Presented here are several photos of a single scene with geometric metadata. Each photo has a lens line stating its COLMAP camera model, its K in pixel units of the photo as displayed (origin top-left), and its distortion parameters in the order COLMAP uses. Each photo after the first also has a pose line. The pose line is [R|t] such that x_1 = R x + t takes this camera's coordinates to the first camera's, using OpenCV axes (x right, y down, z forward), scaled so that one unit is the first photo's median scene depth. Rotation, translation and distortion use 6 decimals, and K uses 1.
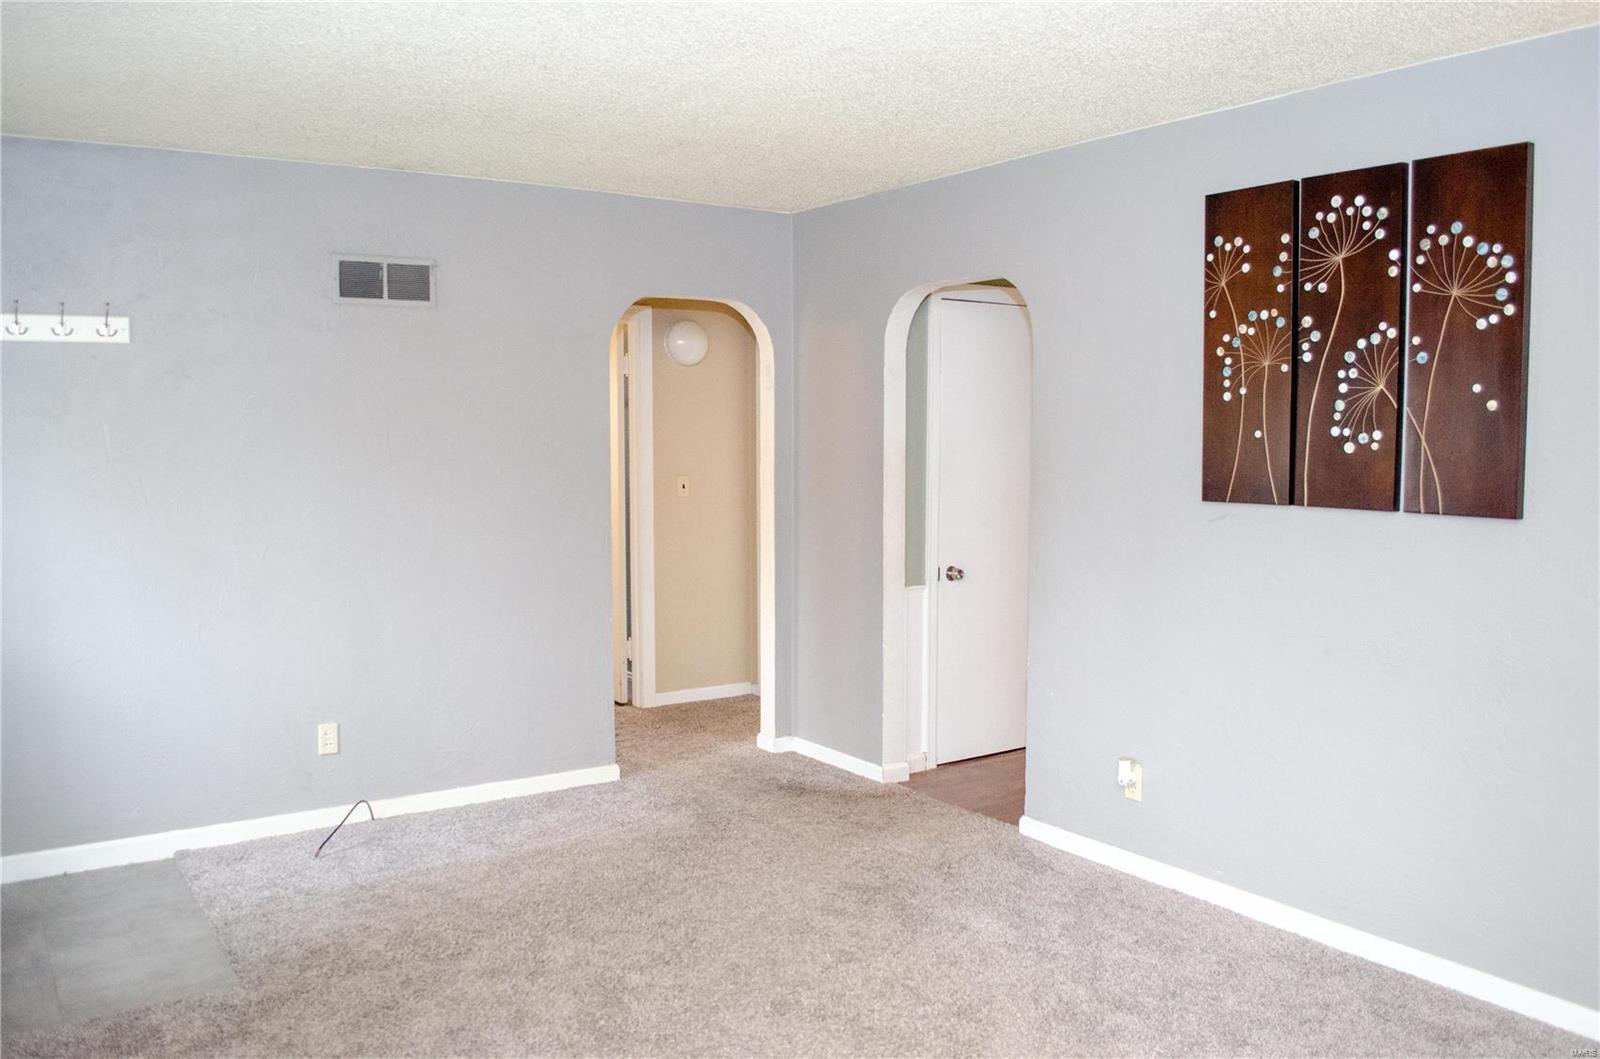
lens RADIAL K [[1262.8, 0, 798.5], [0, 1262.8, 531.3], [0, 0, 1]] dist [-0.071113, -0.003524]
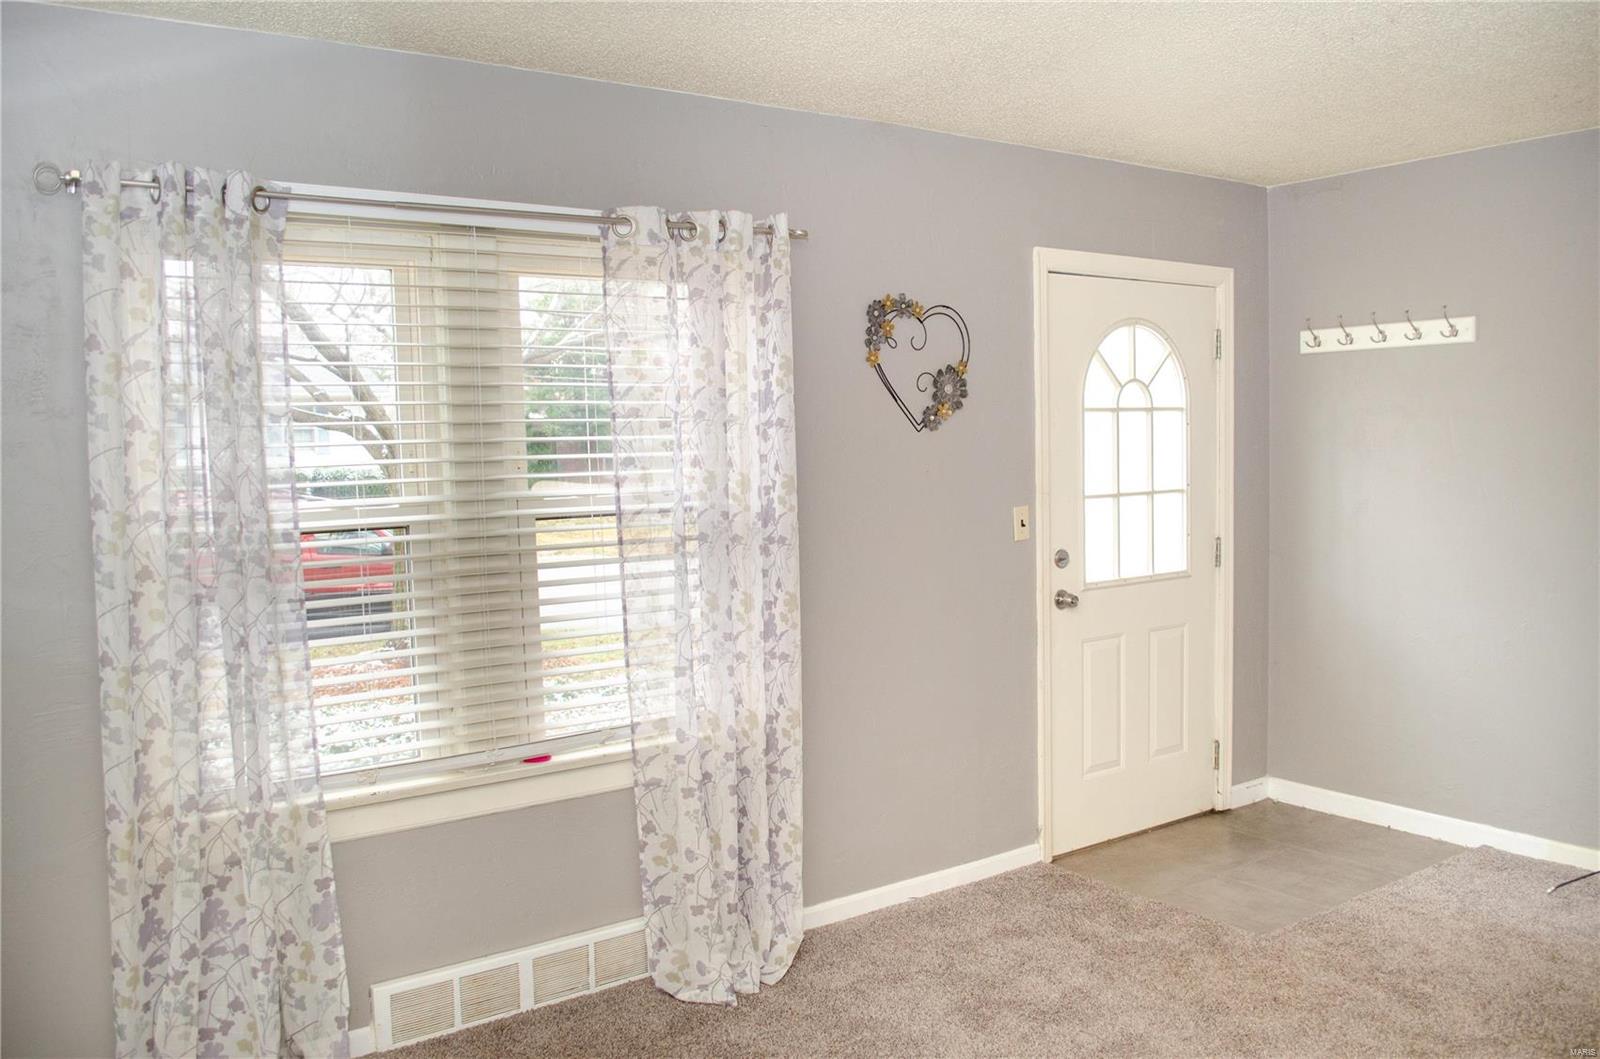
lens RADIAL K [[1262.8, 0, 798.9], [0, 1262.8, 532.0], [0, 0, 1]] dist [-0.071113, -0.003524]
pose [[0.013096, 0.062195, -0.997978, 0.493815], [-0.054066, 0.996648, 0.061402, -0.027089], [0.998451, 0.053153, 0.016415, 0.434750]]
